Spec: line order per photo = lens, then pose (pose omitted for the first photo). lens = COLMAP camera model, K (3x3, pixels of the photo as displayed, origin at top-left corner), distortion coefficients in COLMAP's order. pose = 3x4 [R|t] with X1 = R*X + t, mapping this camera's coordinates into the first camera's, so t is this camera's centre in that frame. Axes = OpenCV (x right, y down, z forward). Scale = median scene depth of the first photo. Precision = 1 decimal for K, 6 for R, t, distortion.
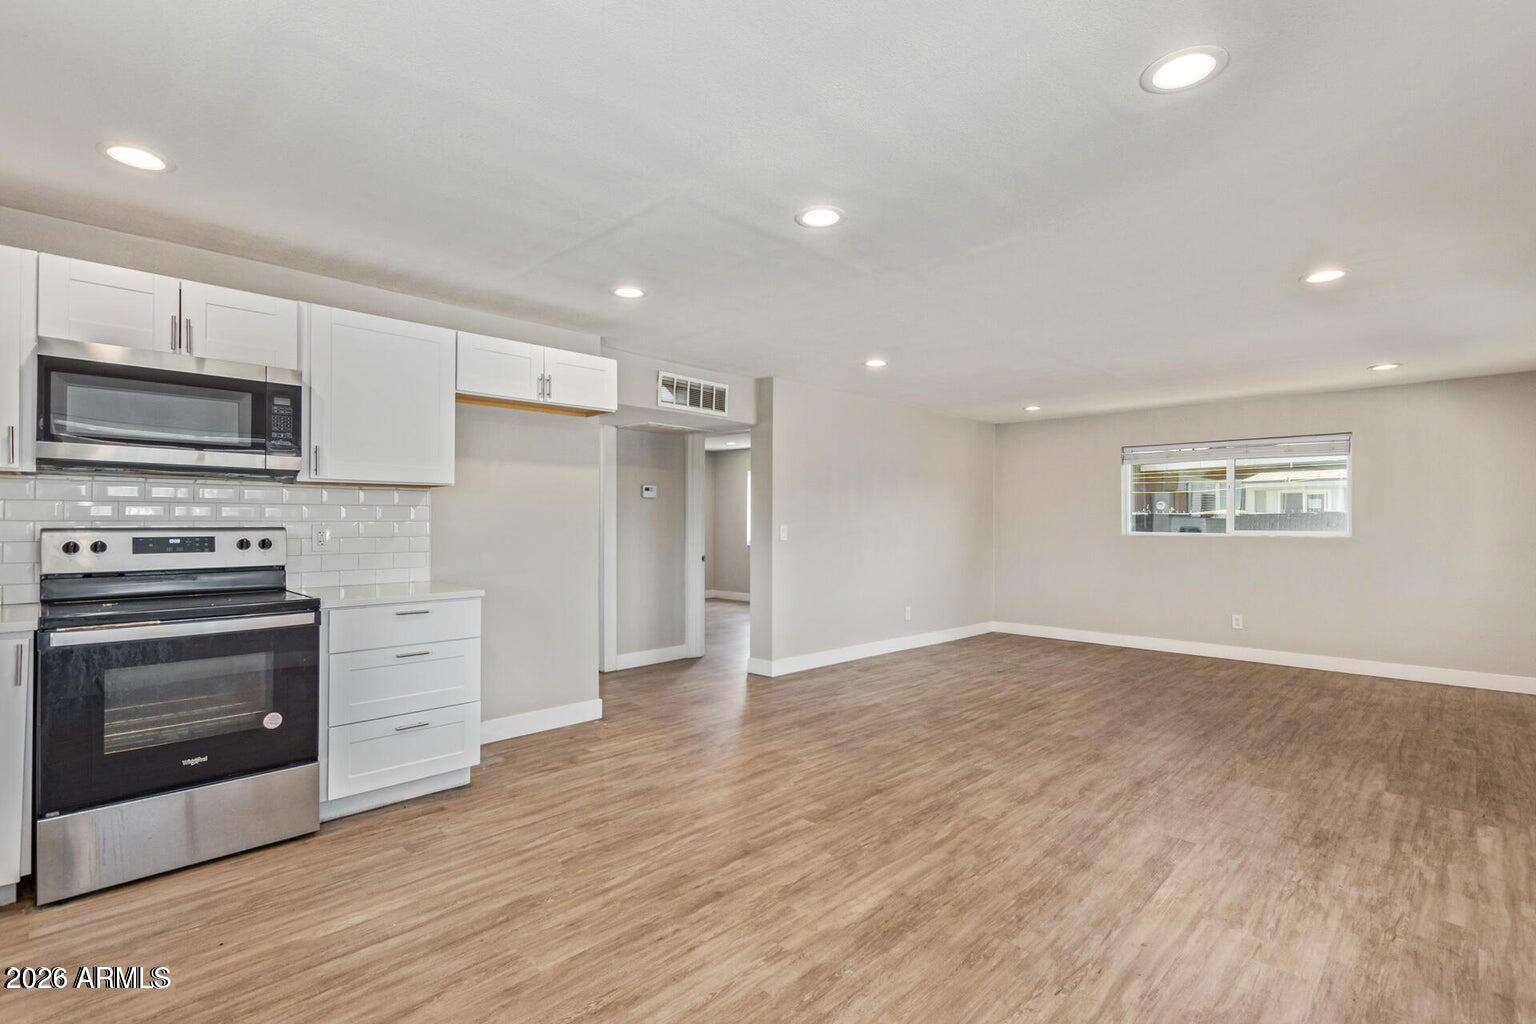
lens RADIAL K [[709.5, 0, 774.6], [0, 709.5, 518.0], [0, 0, 1]] dist [0.010659, -0.000424]
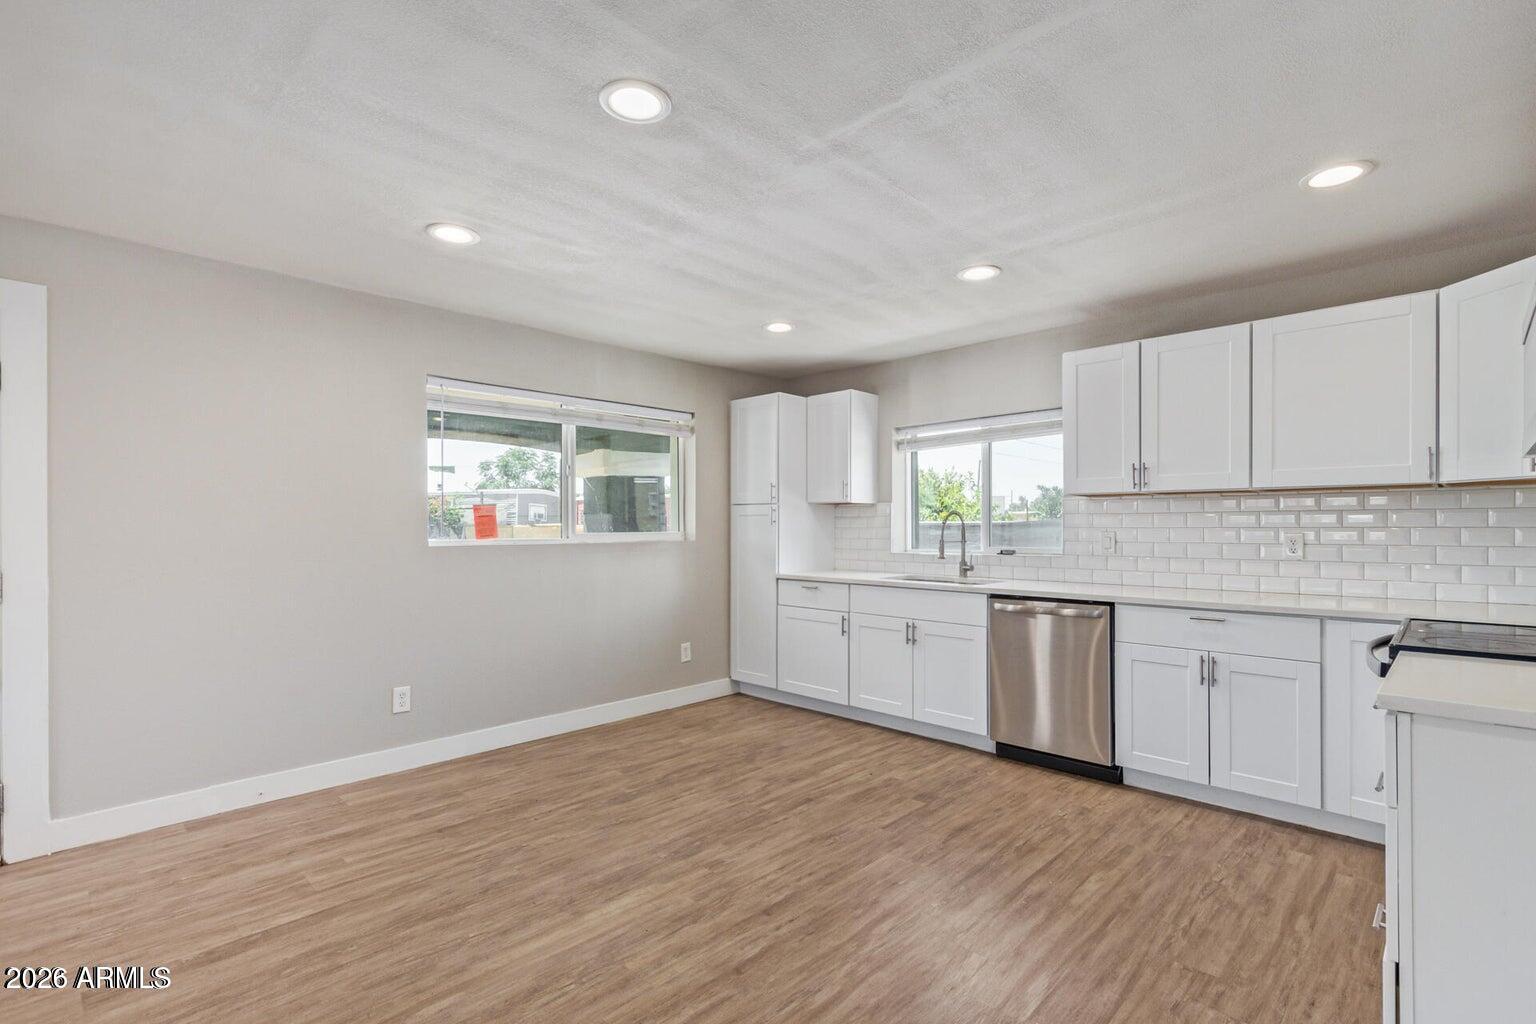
lens RADIAL K [[706.5, 0, 767.3], [0, 706.5, 523.9], [0, 0, 1]] dist [-0.001970, -0.001076]
pose [[-0.999996, -0.002269, -0.001599, -0.067679], [-0.002247, 0.999902, -0.013812, 0.015562], [0.001630, -0.013808, -0.999903, 1.741863]]
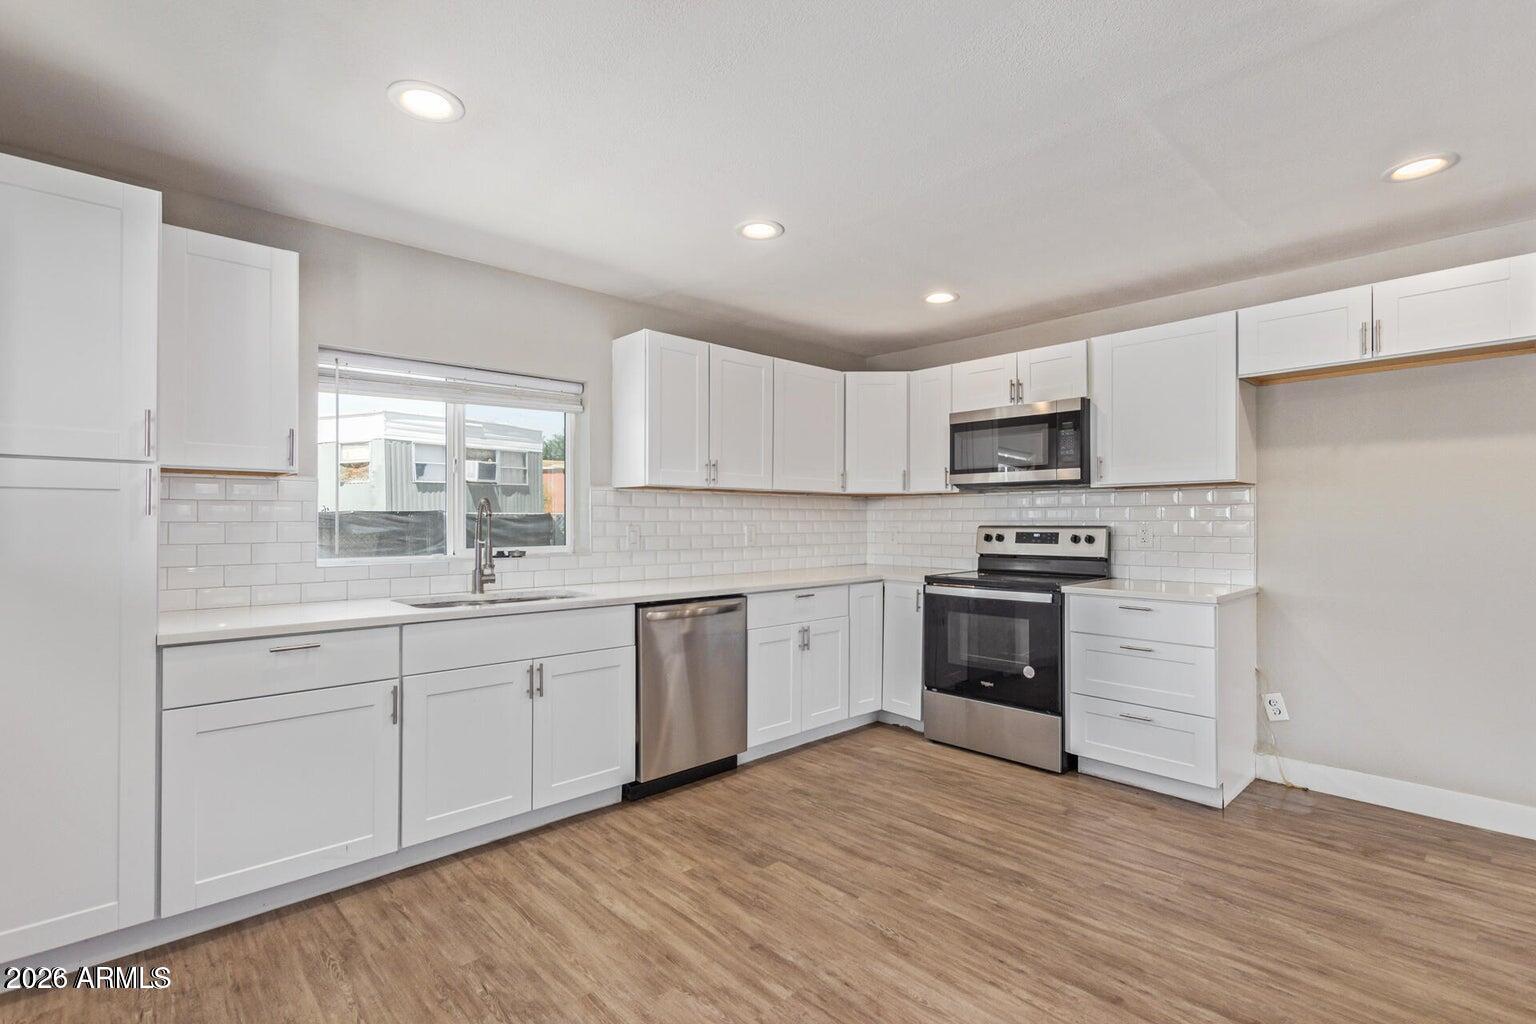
lens RADIAL K [[709.5, 0, 774.6], [0, 709.5, 518.0], [0, 0, 1]] dist [0.010659, -0.000424]
pose [[-0.031981, -0.008495, -0.999452, 0.634844], [0.006614, 0.999940, -0.008711, 0.007779], [0.999467, -0.006889, -0.031923, 0.583326]]
